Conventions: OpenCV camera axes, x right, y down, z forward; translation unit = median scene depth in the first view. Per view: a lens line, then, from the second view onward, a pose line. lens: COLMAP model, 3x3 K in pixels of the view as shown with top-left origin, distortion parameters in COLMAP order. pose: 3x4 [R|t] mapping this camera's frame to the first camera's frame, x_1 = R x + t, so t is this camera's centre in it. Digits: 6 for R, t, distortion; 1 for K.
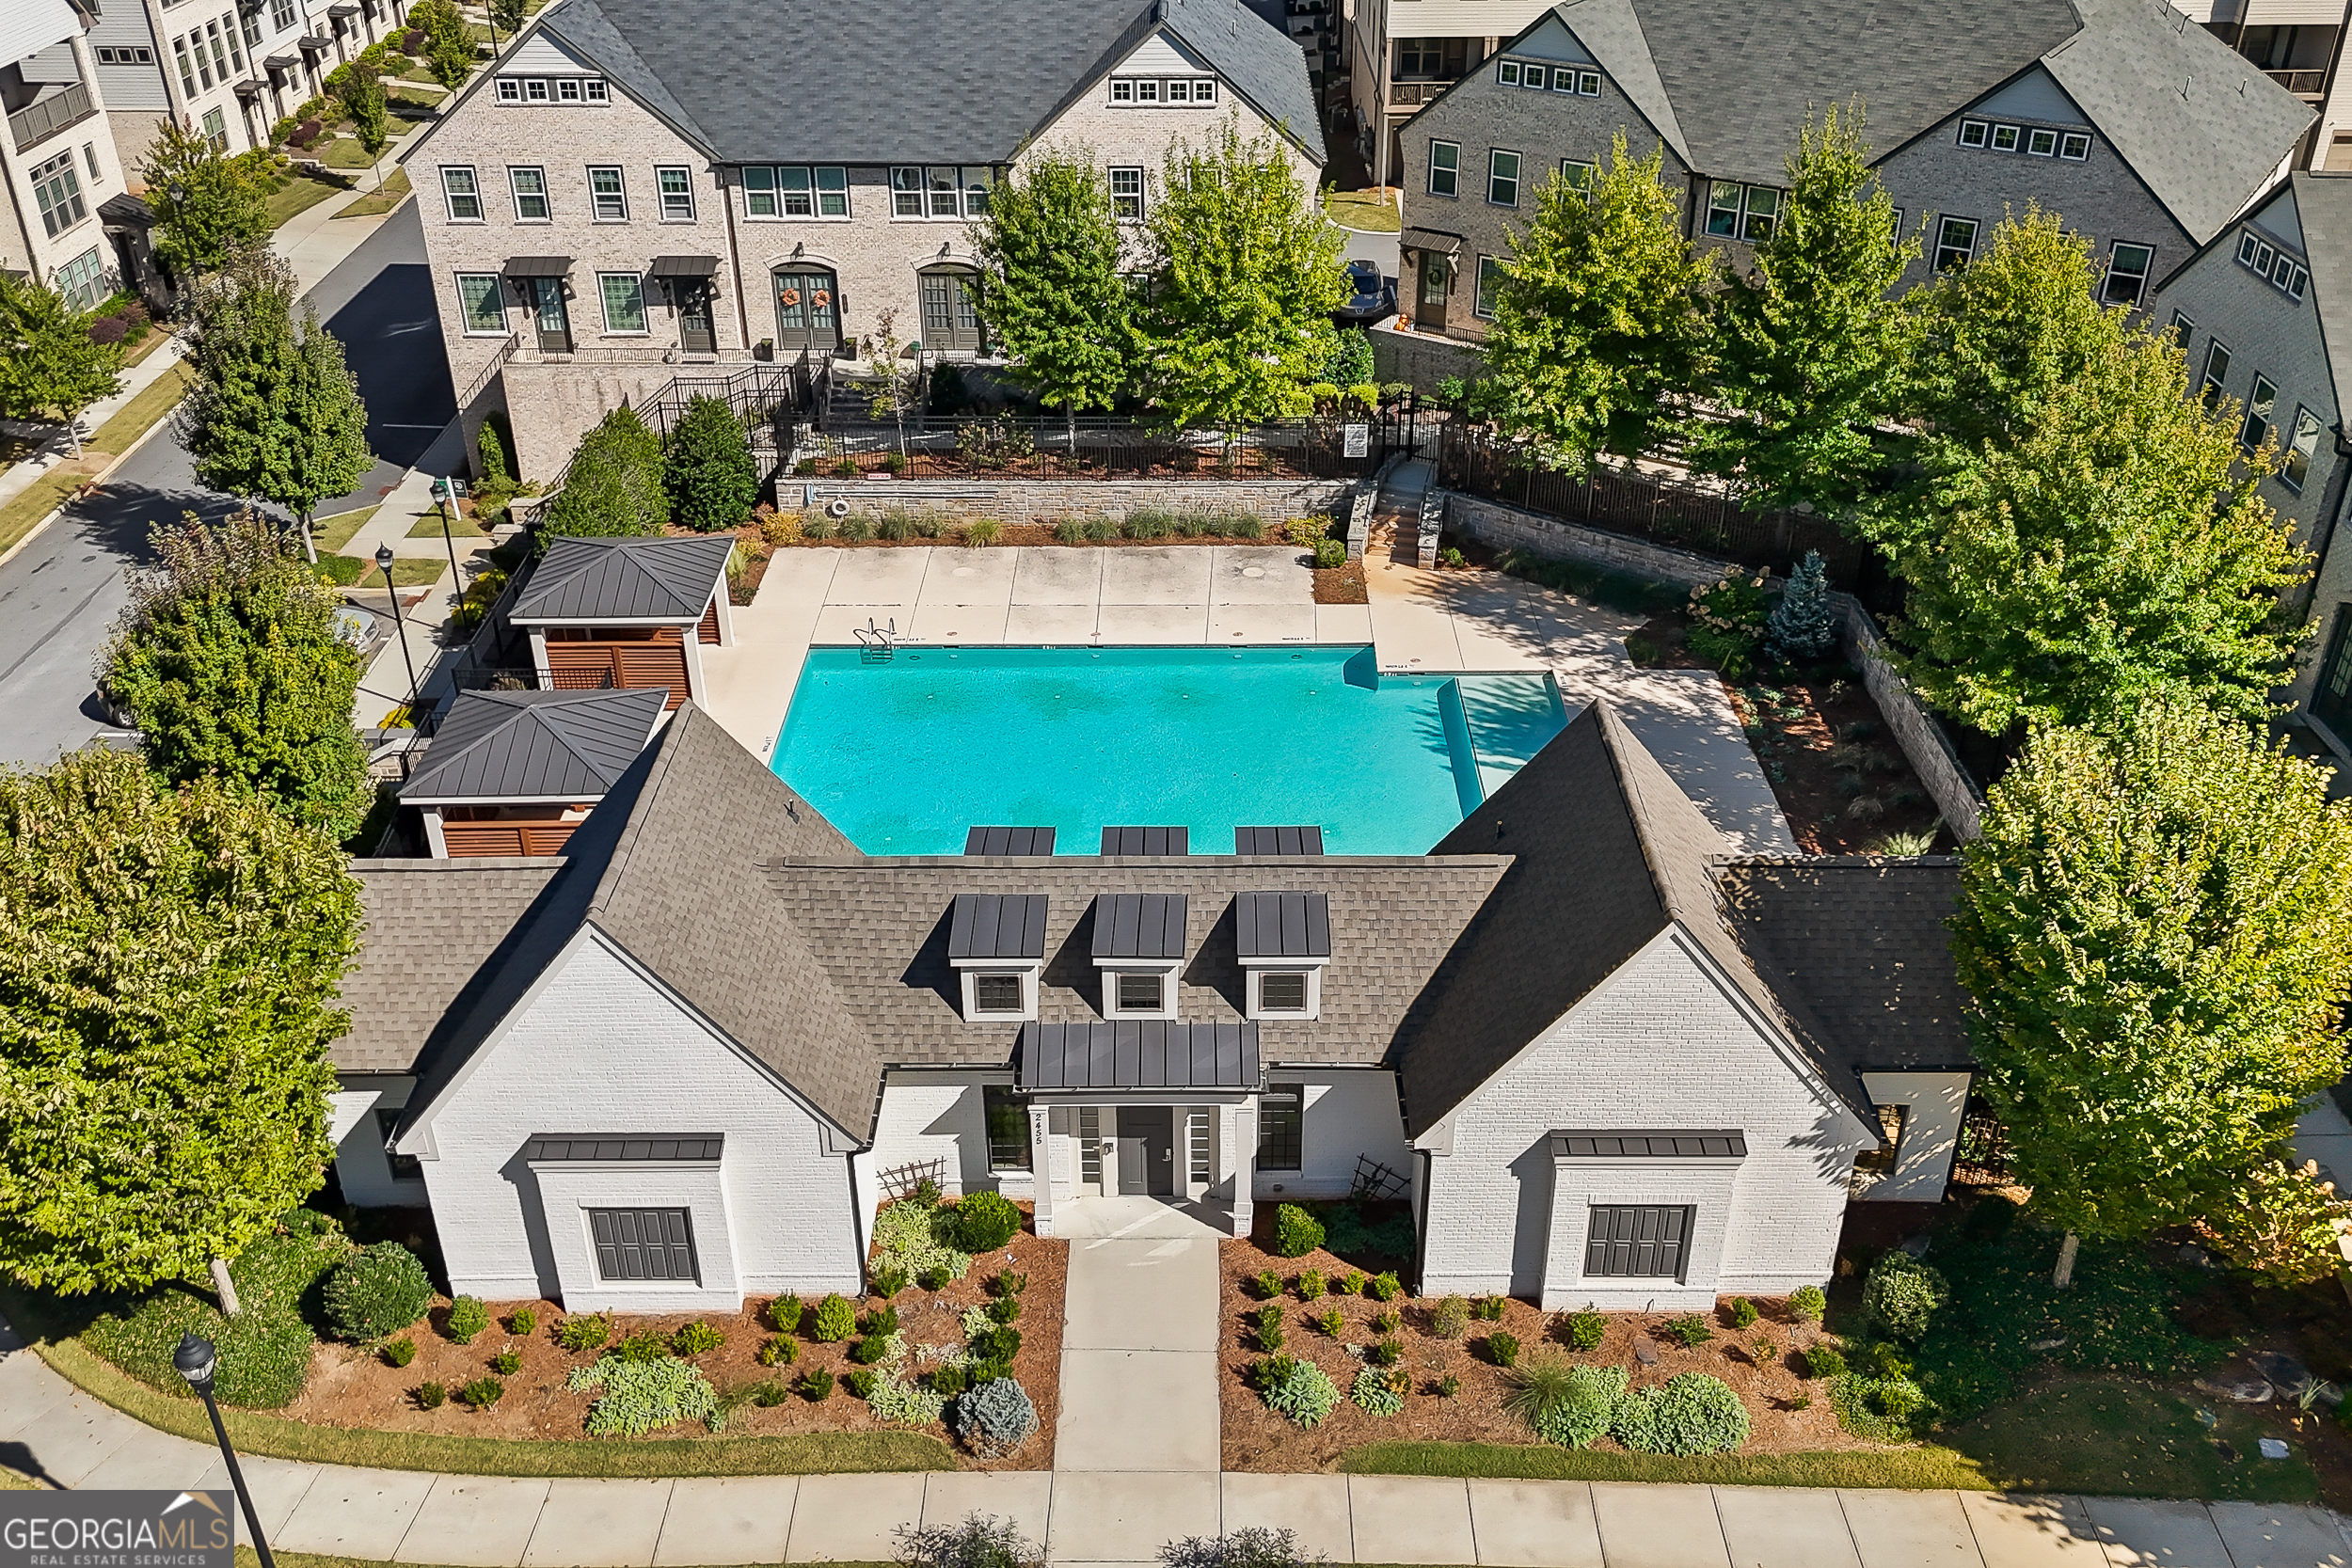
lens RADIAL K [[2070.8, 0, 1169.4], [0, 2070.8, 787.5], [0, 0, 1]] dist [0.026883, -0.007687]
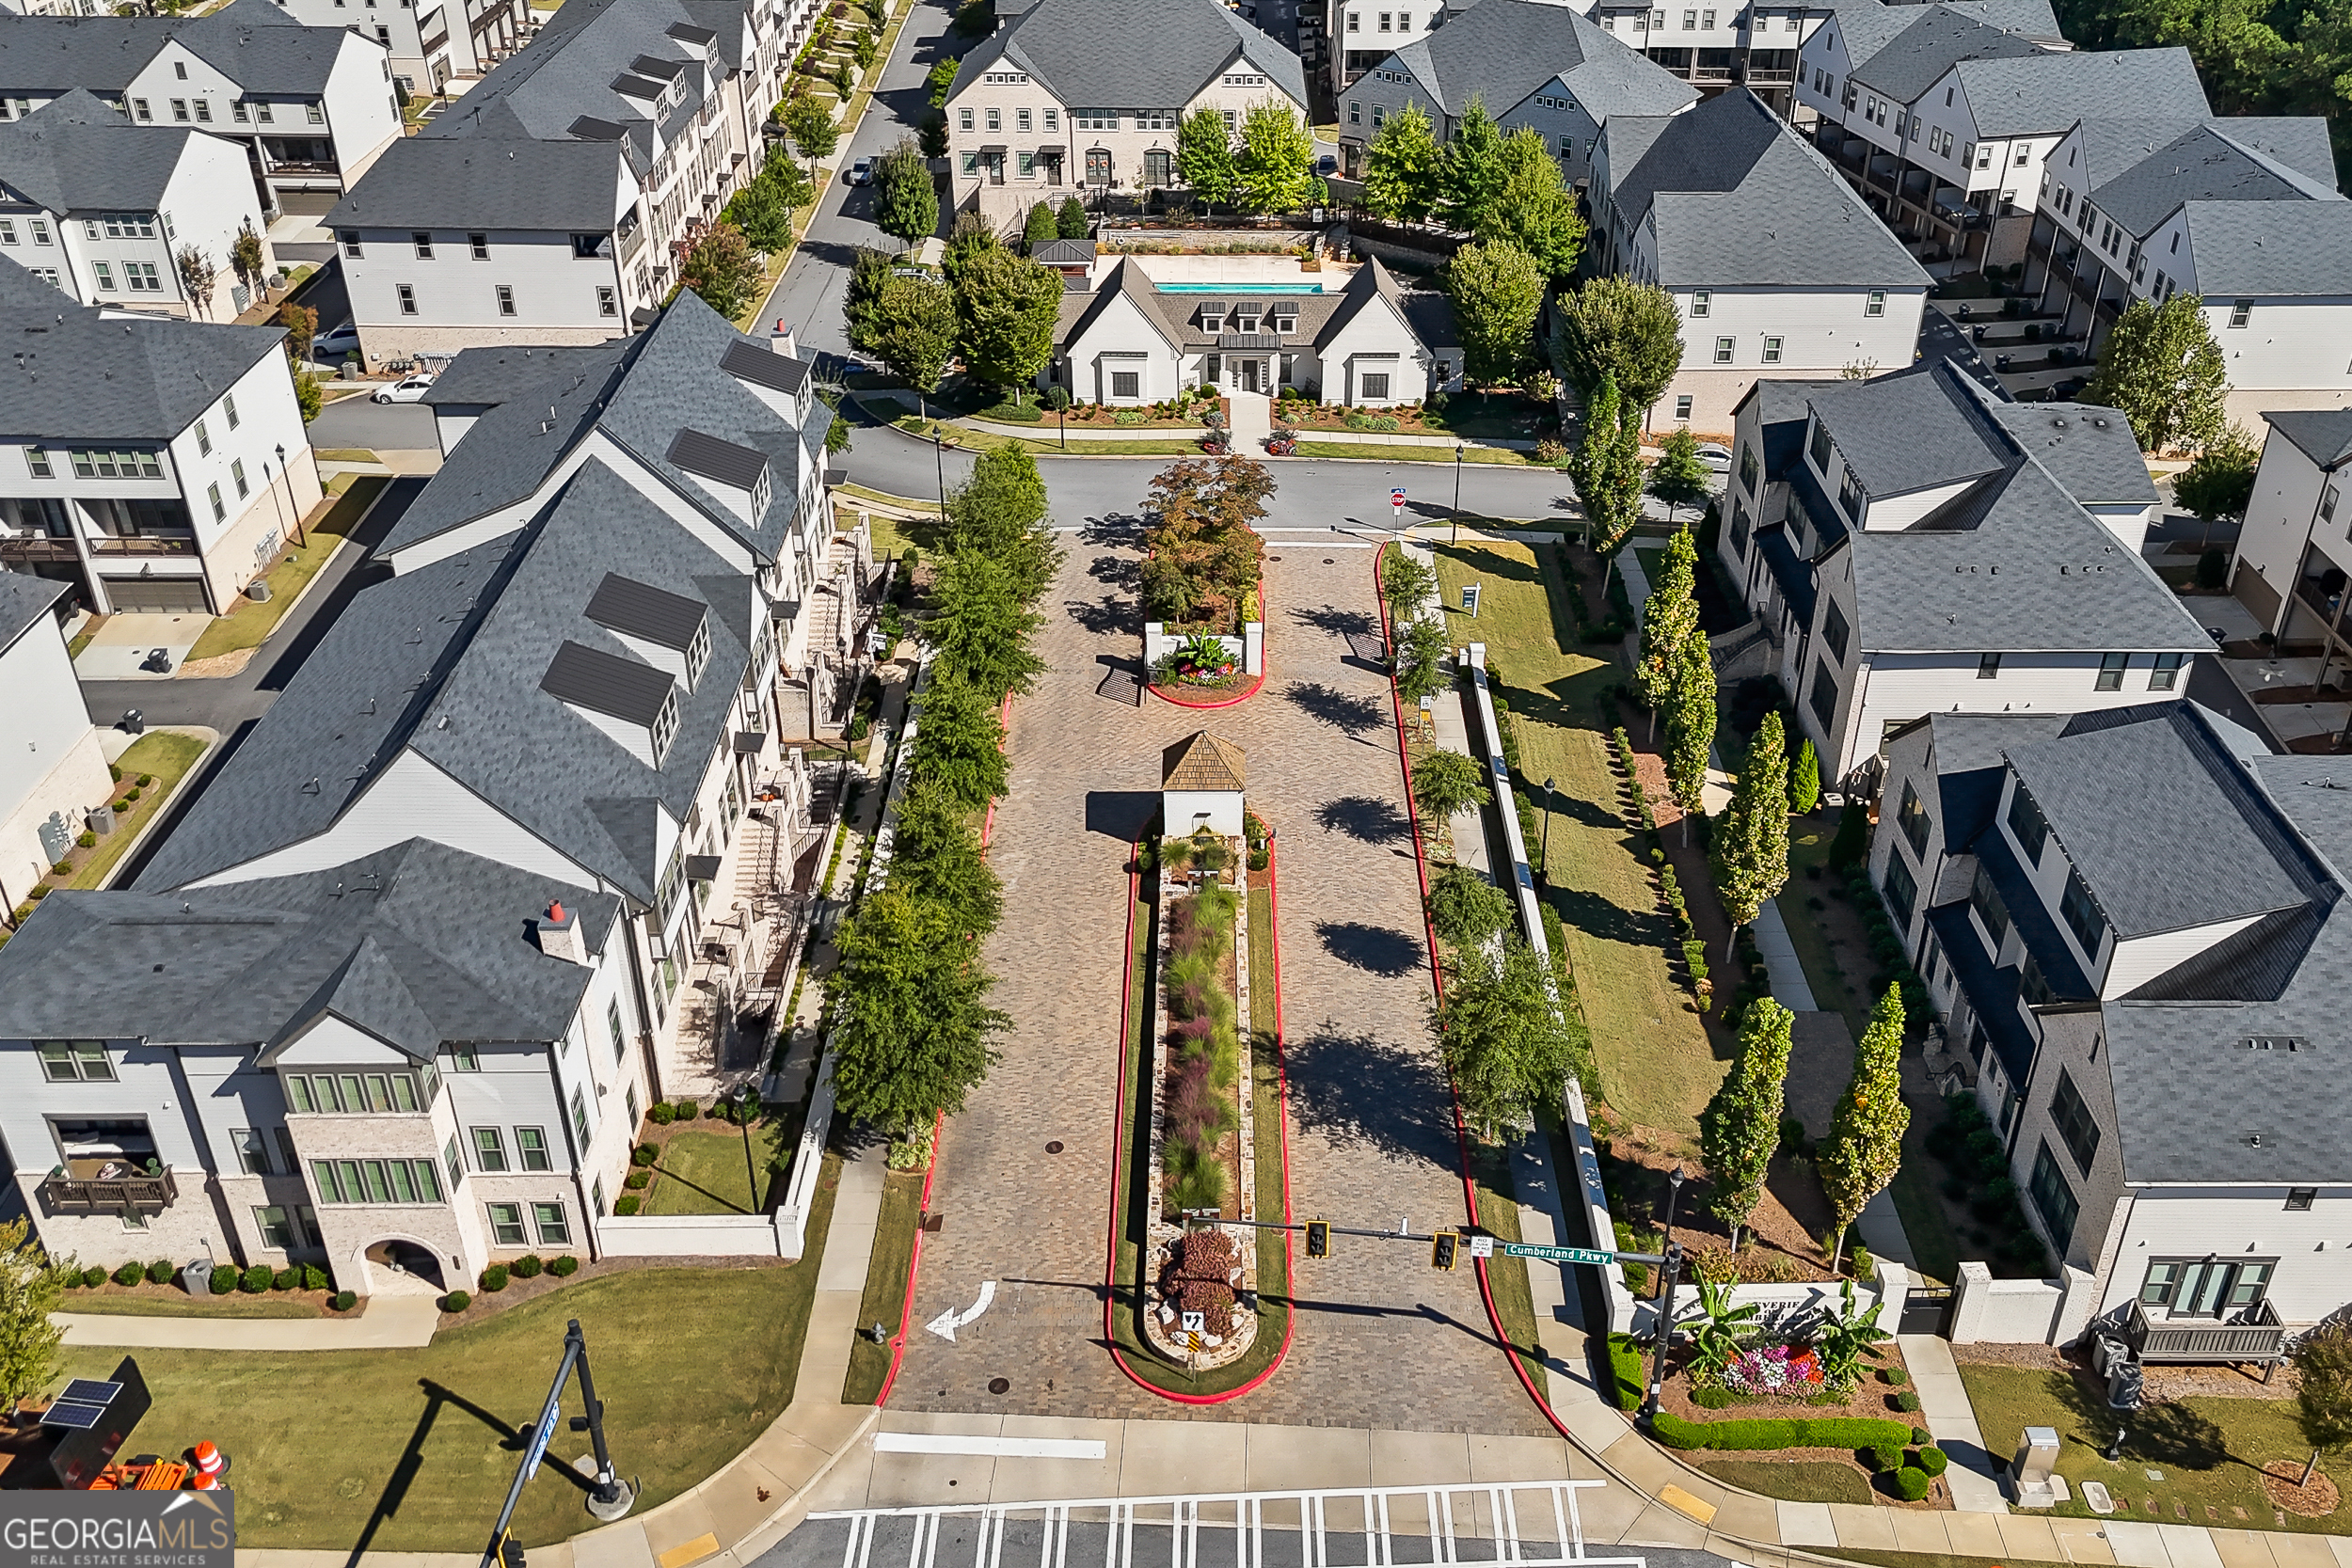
lens RADIAL K [[2070.8, 0, 1223.4], [0, 2070.8, 810.1], [0, 0, 1]] dist [0.026883, -0.007687]
pose [[0.999870, 0.002312, 0.015926, -0.070744], [-0.002827, 0.999472, 0.032367, 0.506030], [-0.015843, -0.032408, 0.999349, -1.671525]]
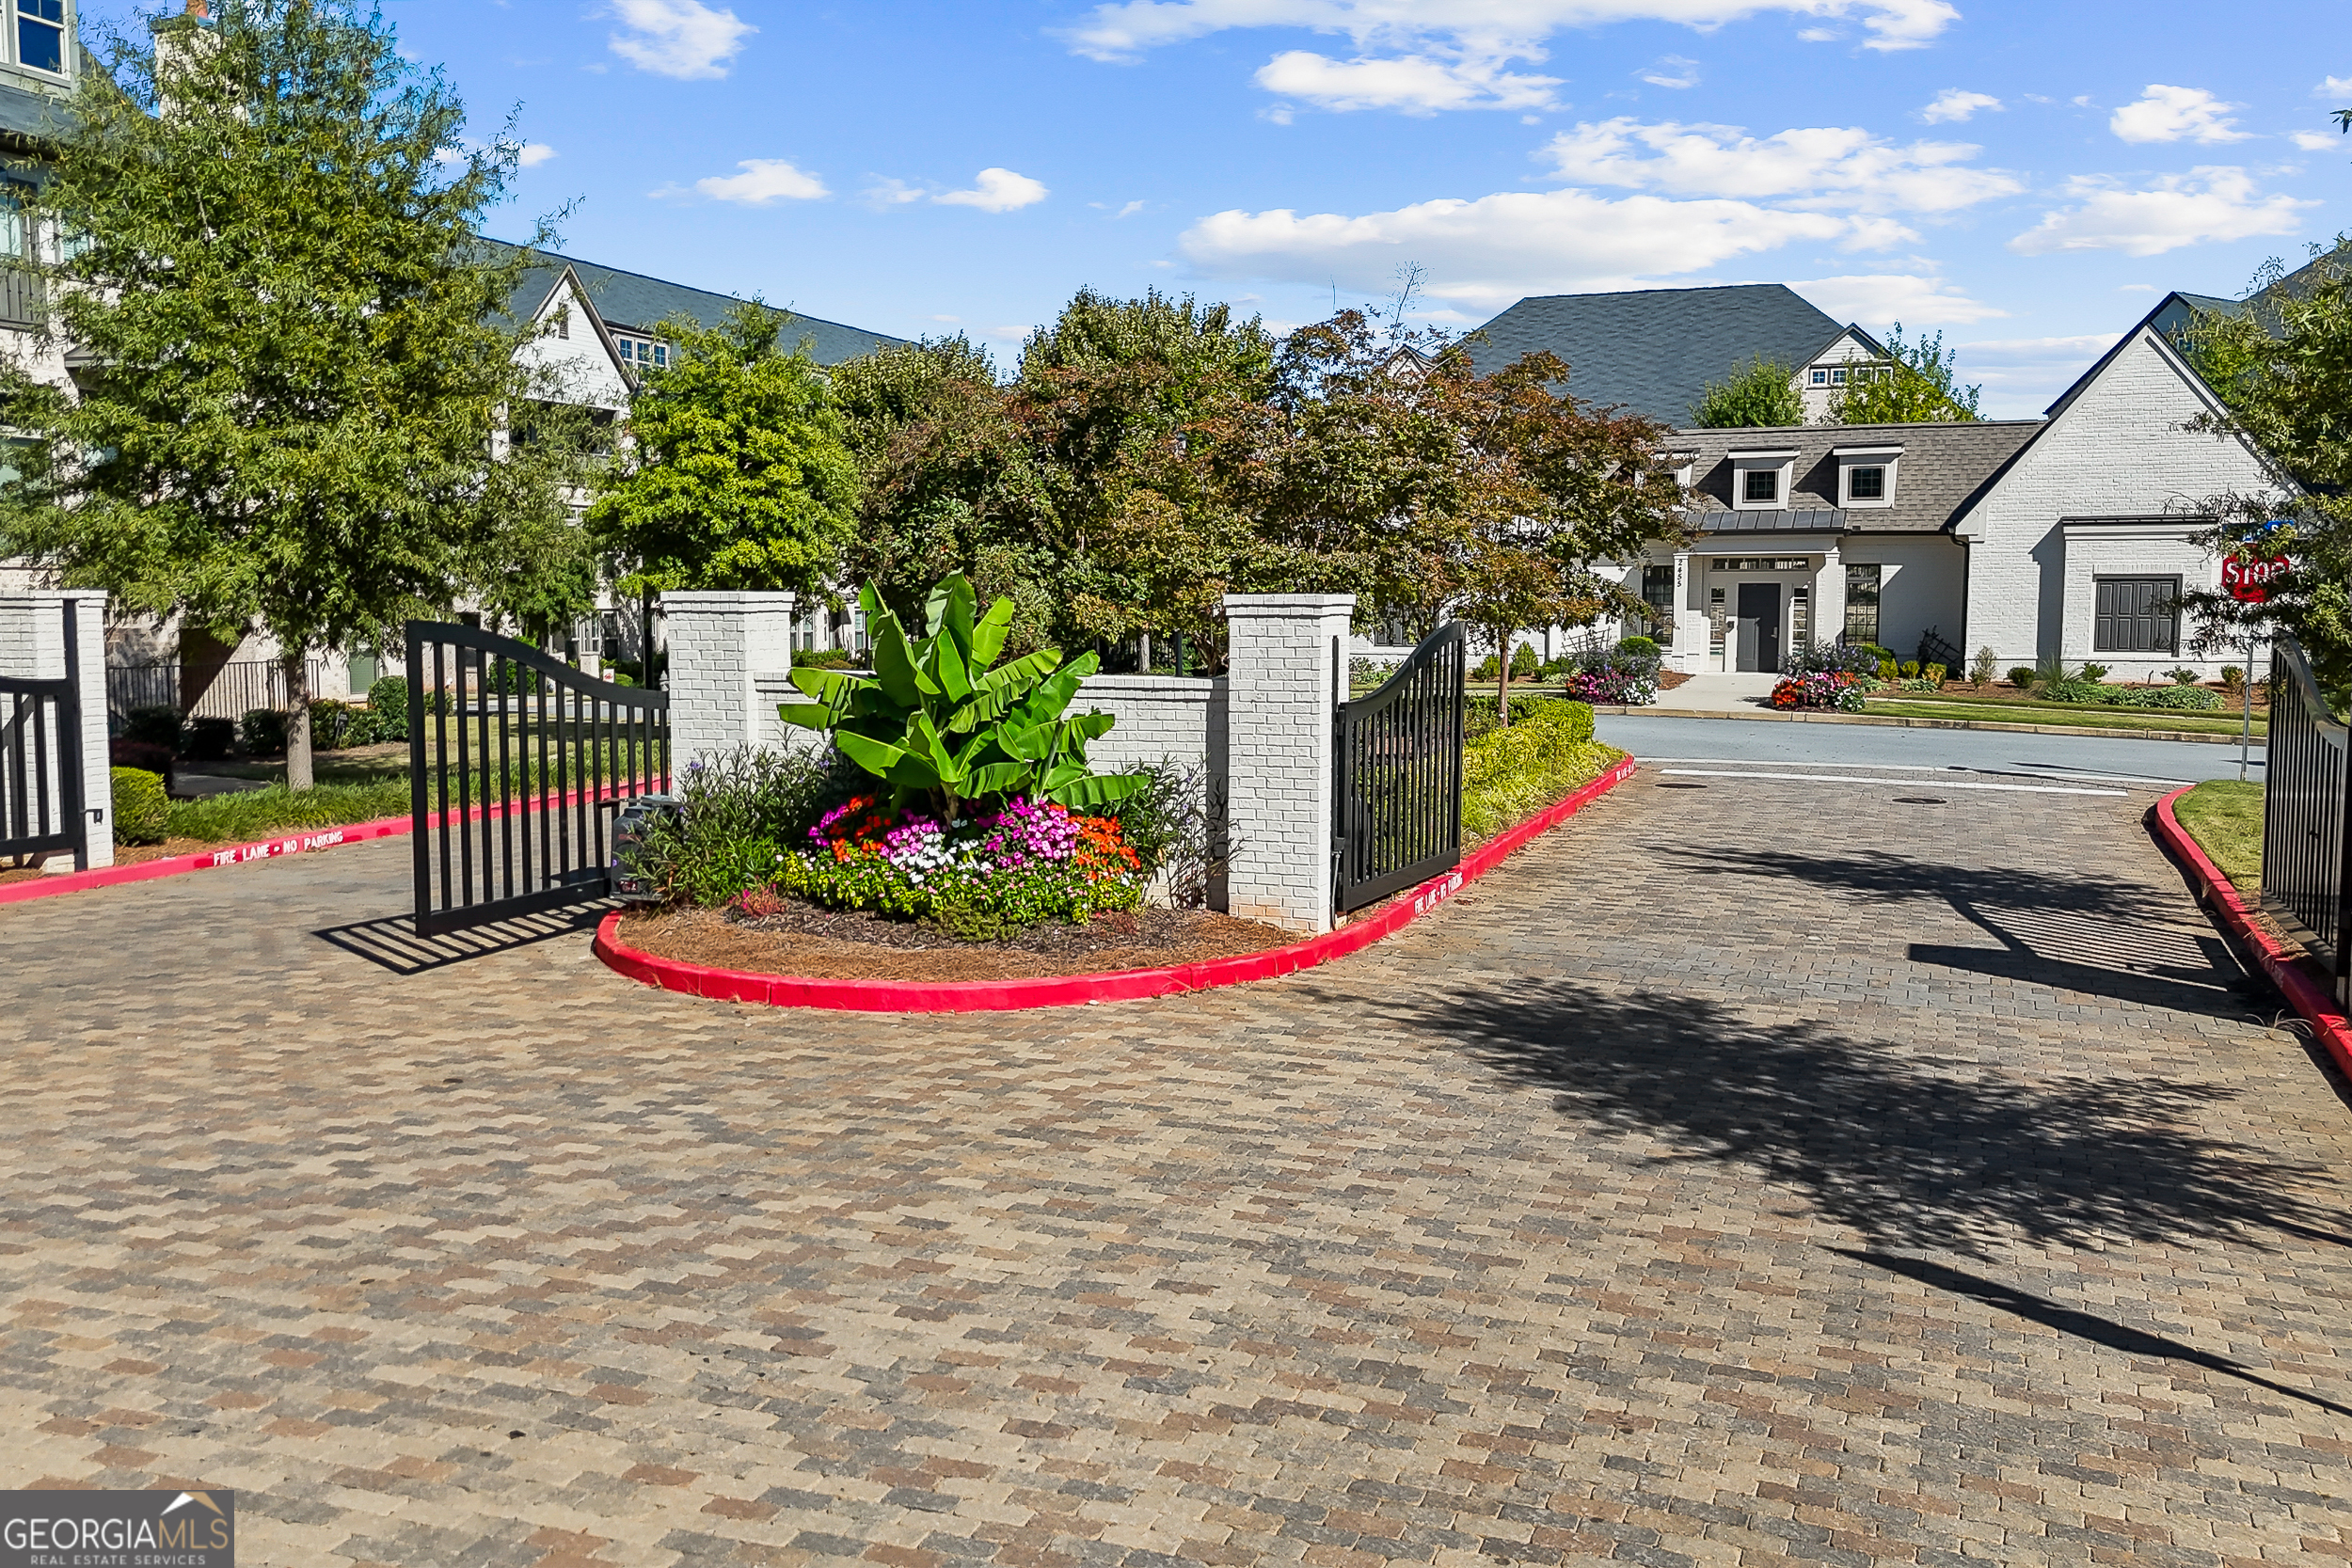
lens RADIAL K [[2070.8, 0, 1173.0], [0, 2070.8, 782.4], [0, 0, 1]] dist [0.026883, -0.007687]
pose [[0.938264, 0.043198, -0.343213, 0.061208], [-0.188345, 0.896007, -0.402117, 0.540624], [0.290151, 0.441935, 0.848826, -0.144023]]
